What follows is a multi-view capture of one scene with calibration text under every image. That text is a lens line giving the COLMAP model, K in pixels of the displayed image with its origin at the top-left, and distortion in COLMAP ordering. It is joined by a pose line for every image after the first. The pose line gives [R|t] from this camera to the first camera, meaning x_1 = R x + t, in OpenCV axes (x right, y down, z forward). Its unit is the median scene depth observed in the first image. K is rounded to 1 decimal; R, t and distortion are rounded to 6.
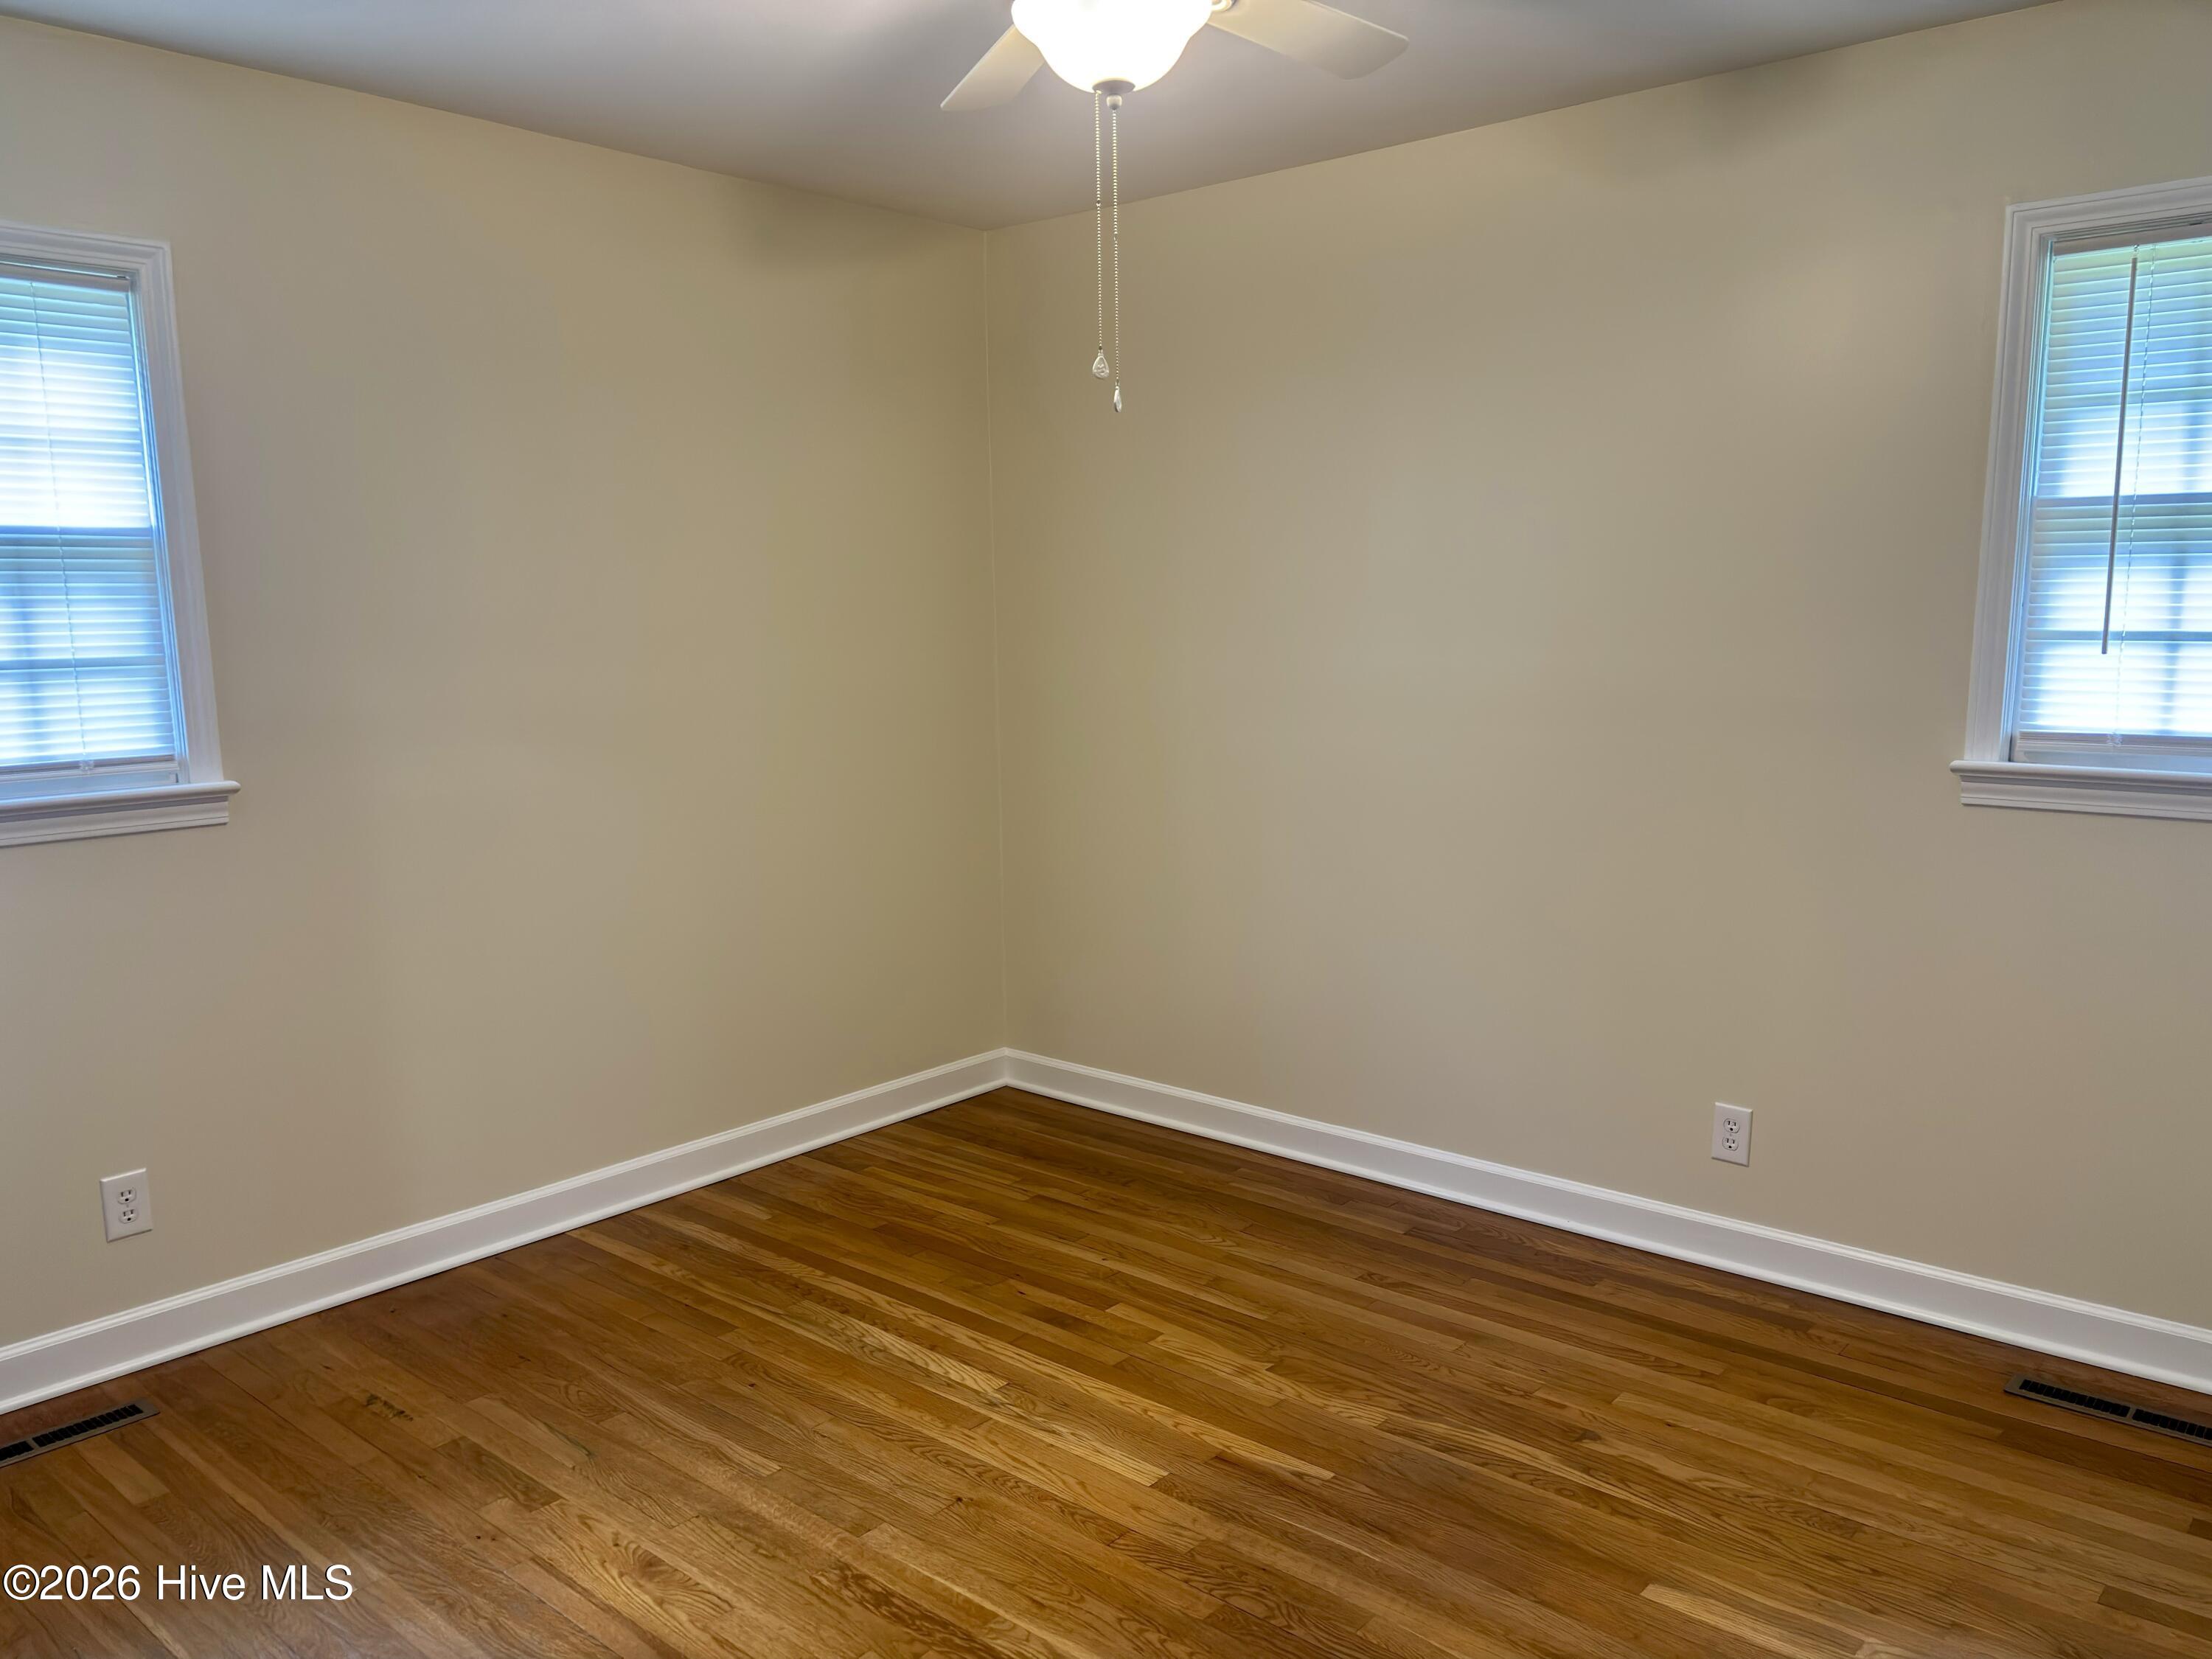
lens RADIAL K [[1678.6, 0, 1094.7], [0, 1678.6, 839.4], [0, 0, 1]] dist [0.046795, -0.044750]
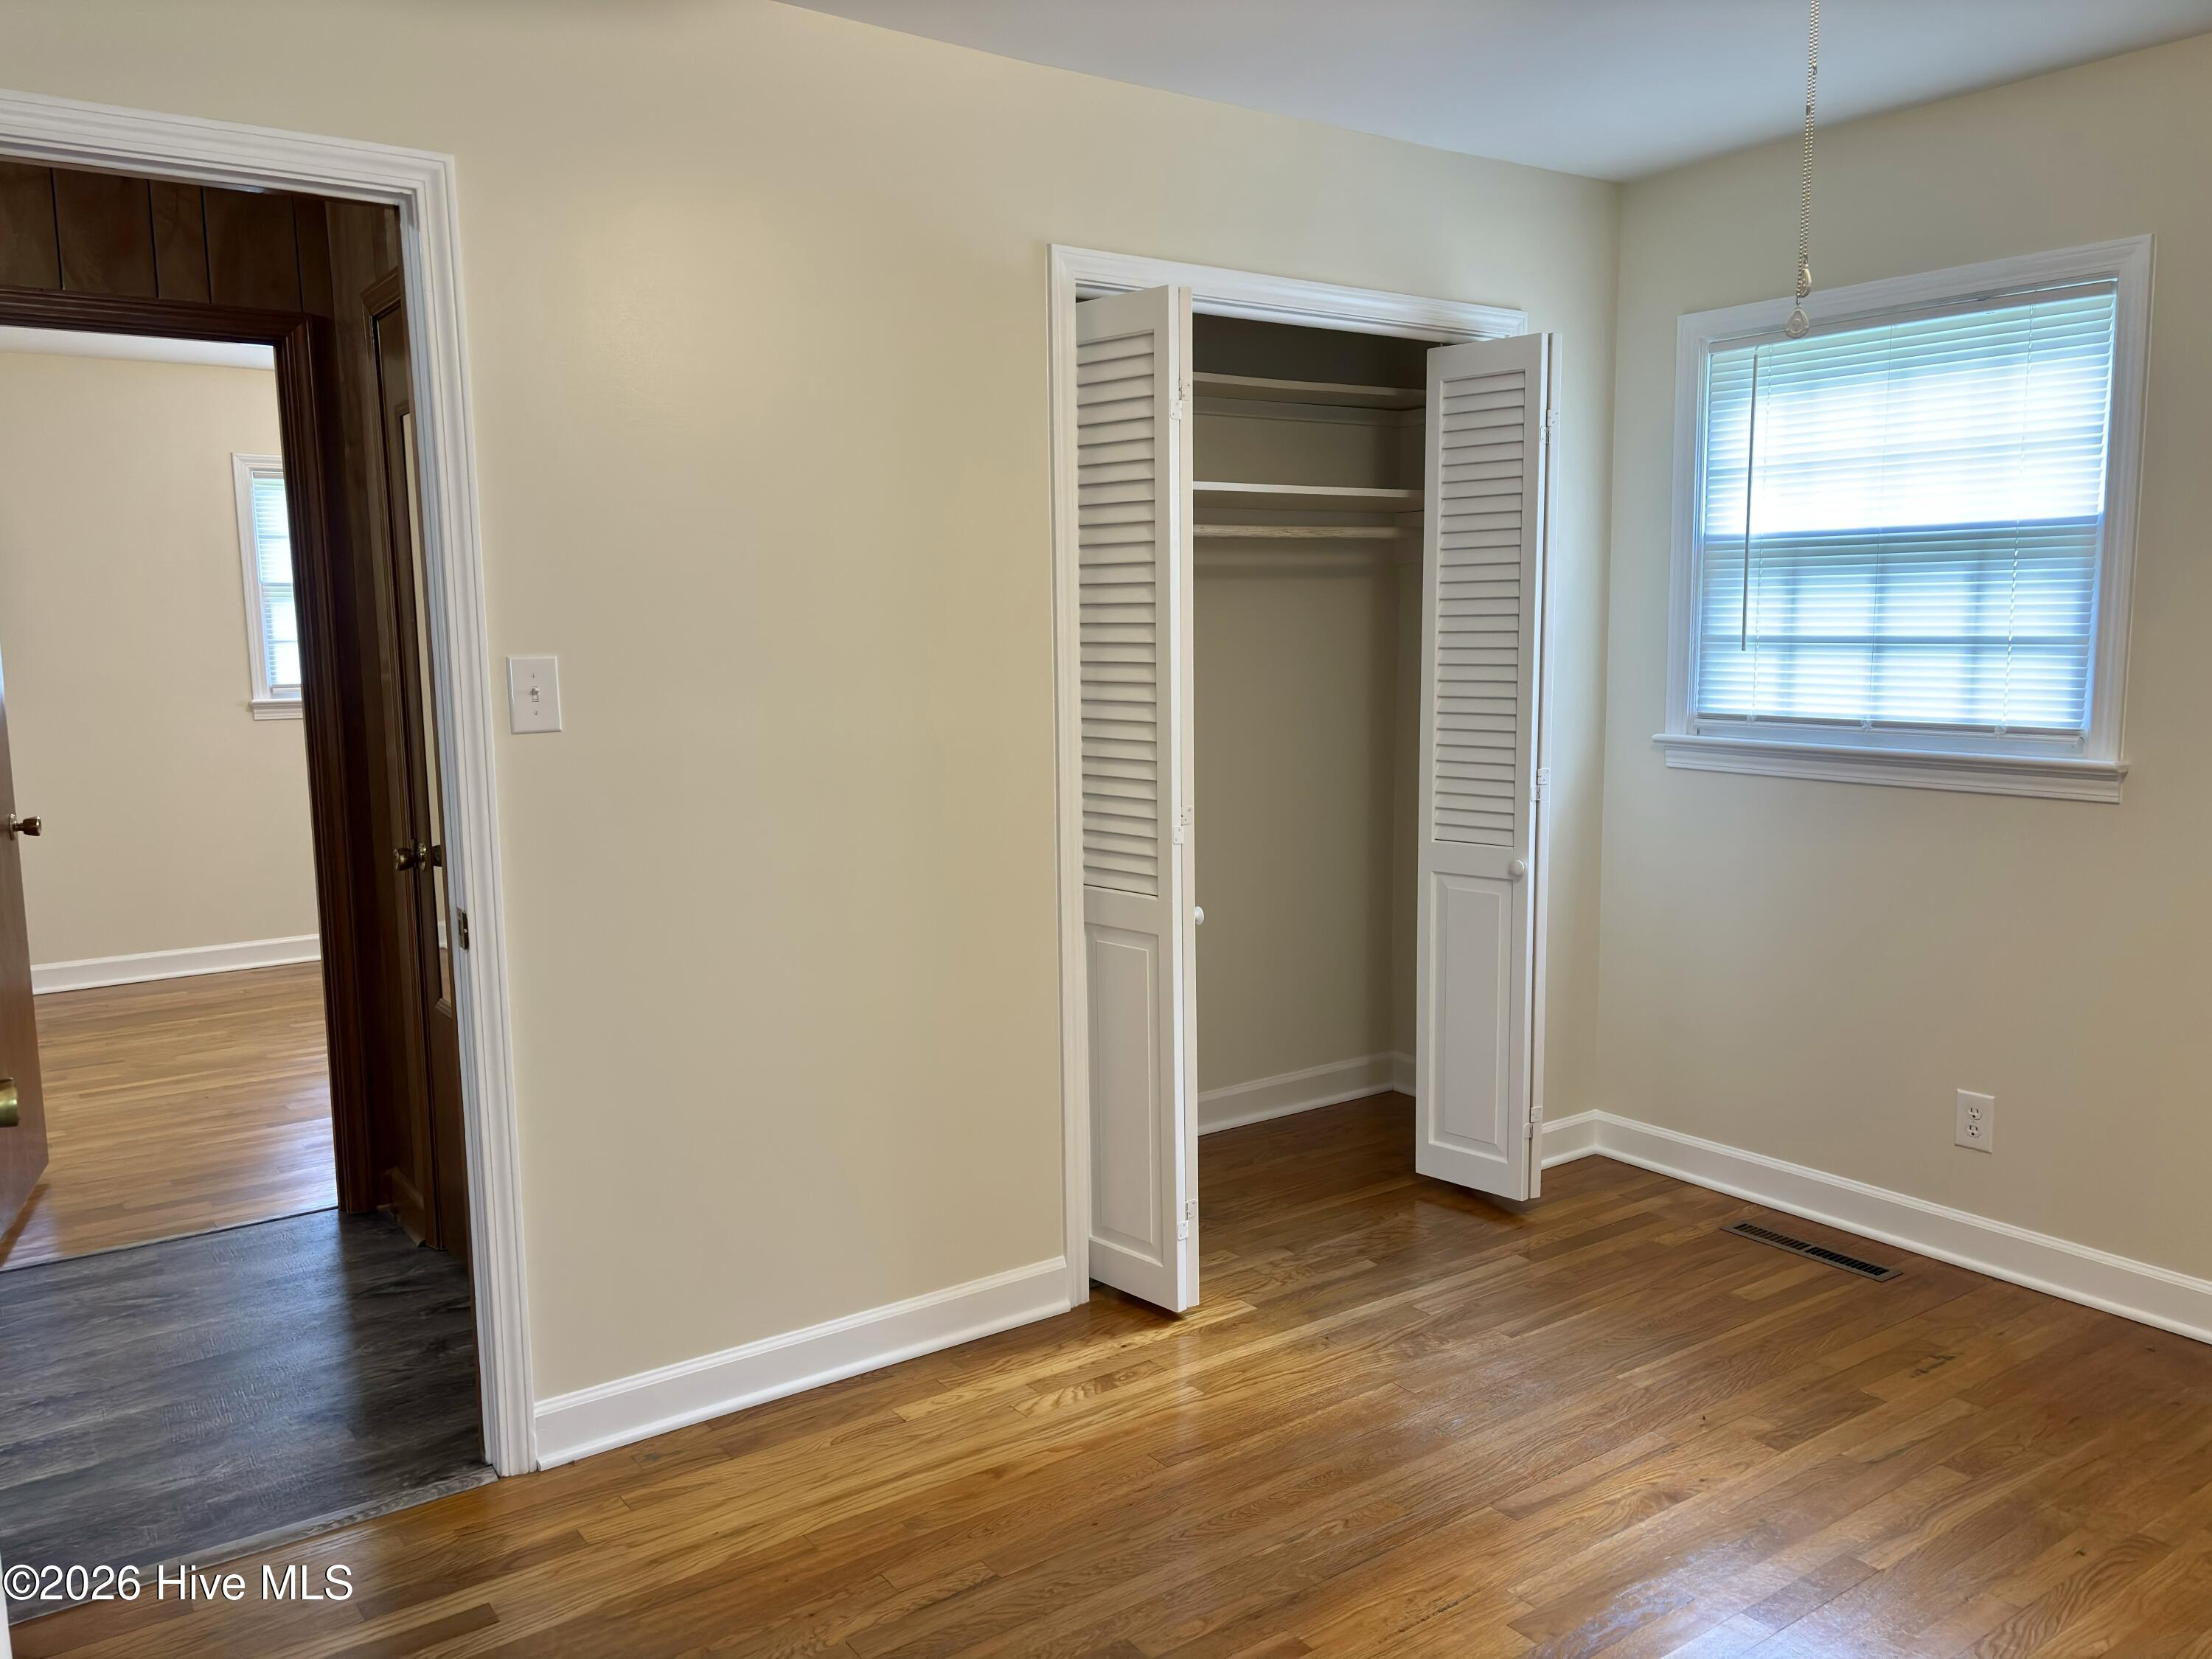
lens RADIAL K [[1678.6, 0, 1084.0], [0, 1678.6, 830.9], [0, 0, 1]] dist [0.046795, -0.044750]
pose [[-0.236536, 0.139875, -0.961502, 0.648310], [-0.121648, 0.977534, 0.172133, -0.098343], [0.963977, 0.157681, -0.214206, 0.661537]]
